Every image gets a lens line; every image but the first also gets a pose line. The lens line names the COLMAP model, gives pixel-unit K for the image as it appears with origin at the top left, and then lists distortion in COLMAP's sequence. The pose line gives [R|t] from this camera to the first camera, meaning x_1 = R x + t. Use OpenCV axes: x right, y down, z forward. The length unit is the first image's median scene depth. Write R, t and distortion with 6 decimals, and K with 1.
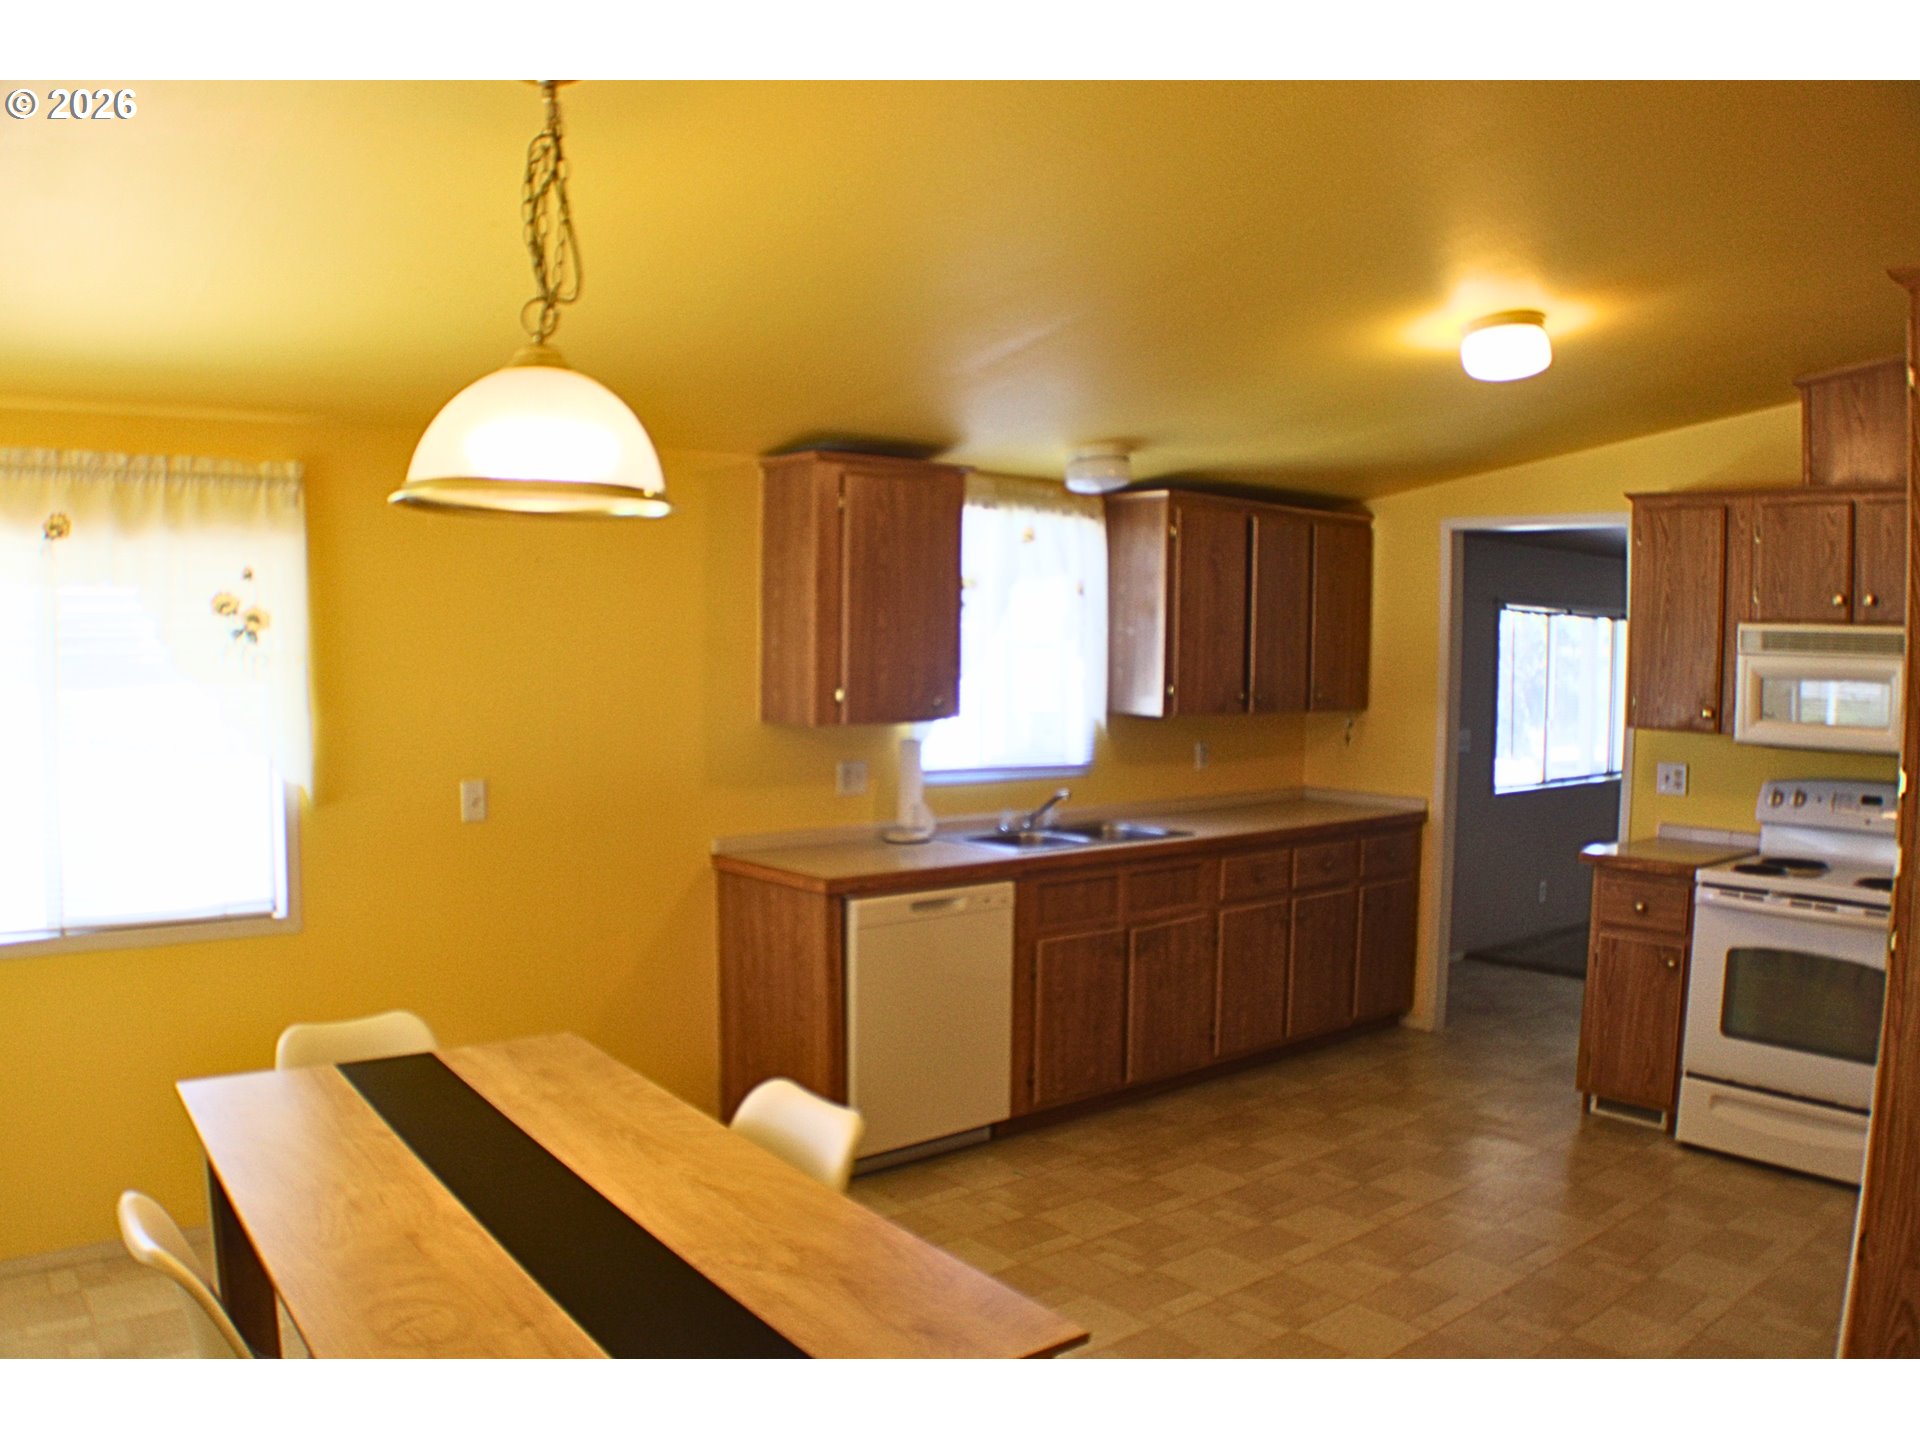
lens RADIAL K [[1403.5, 0, 960.0], [0, 1403.5, 720.0], [0, 0, 1]] dist [-0.219655, 0.082973]
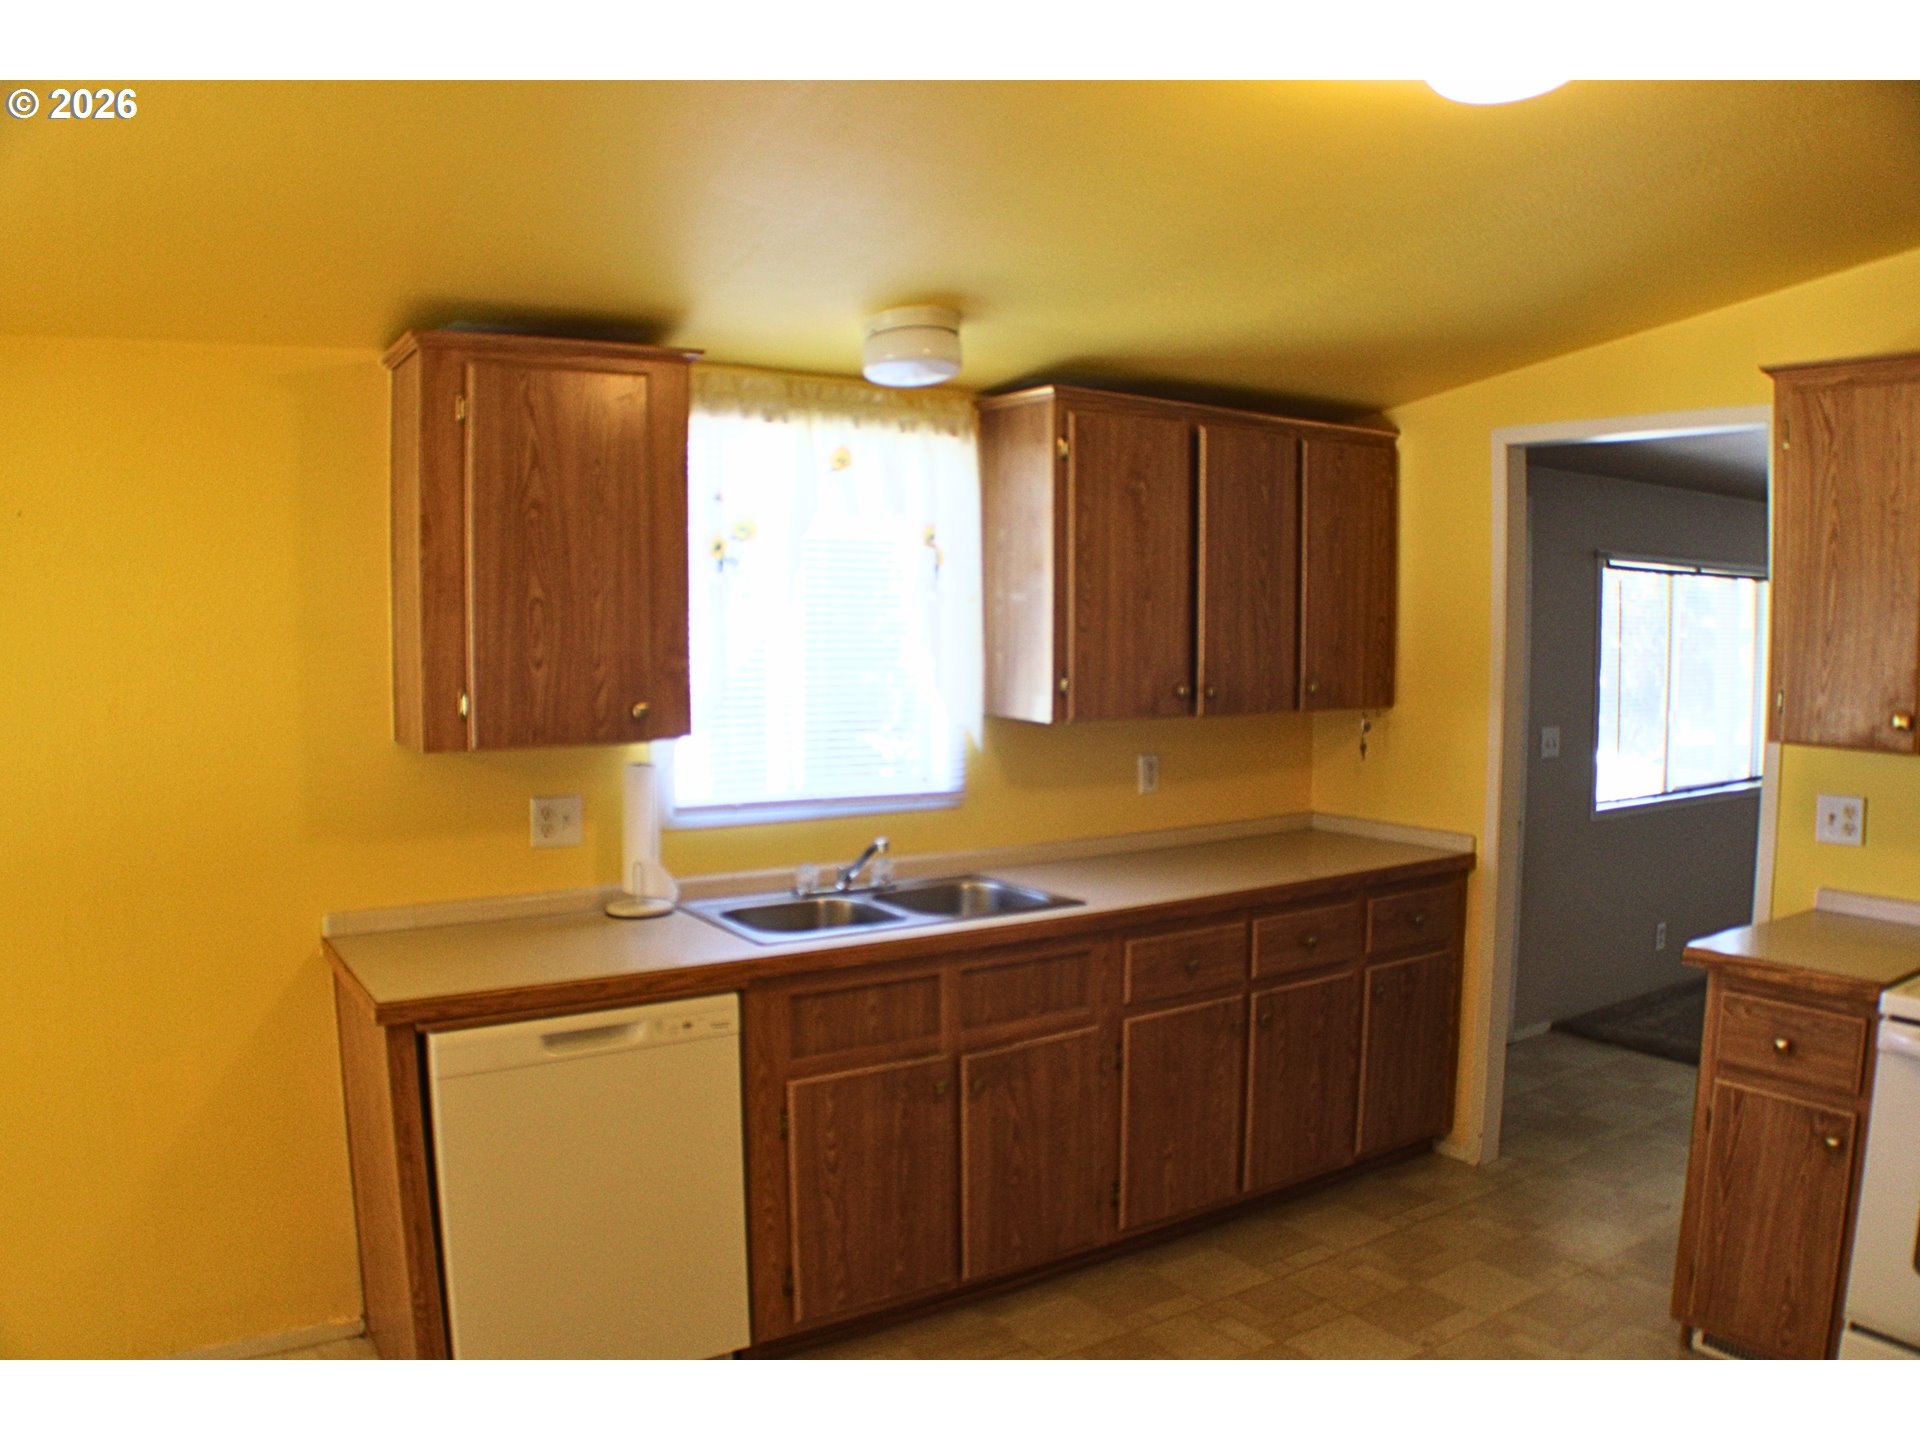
lens RADIAL K [[1403.5, 0, 960.0], [0, 1403.5, 720.0], [0, 0, 1]] dist [-0.219655, 0.082973]
pose [[0.994882, -0.004779, -0.100930, 0.175583], [0.006581, 0.999825, 0.017526, -0.016858], [0.100828, -0.018101, 0.994739, 0.336484]]
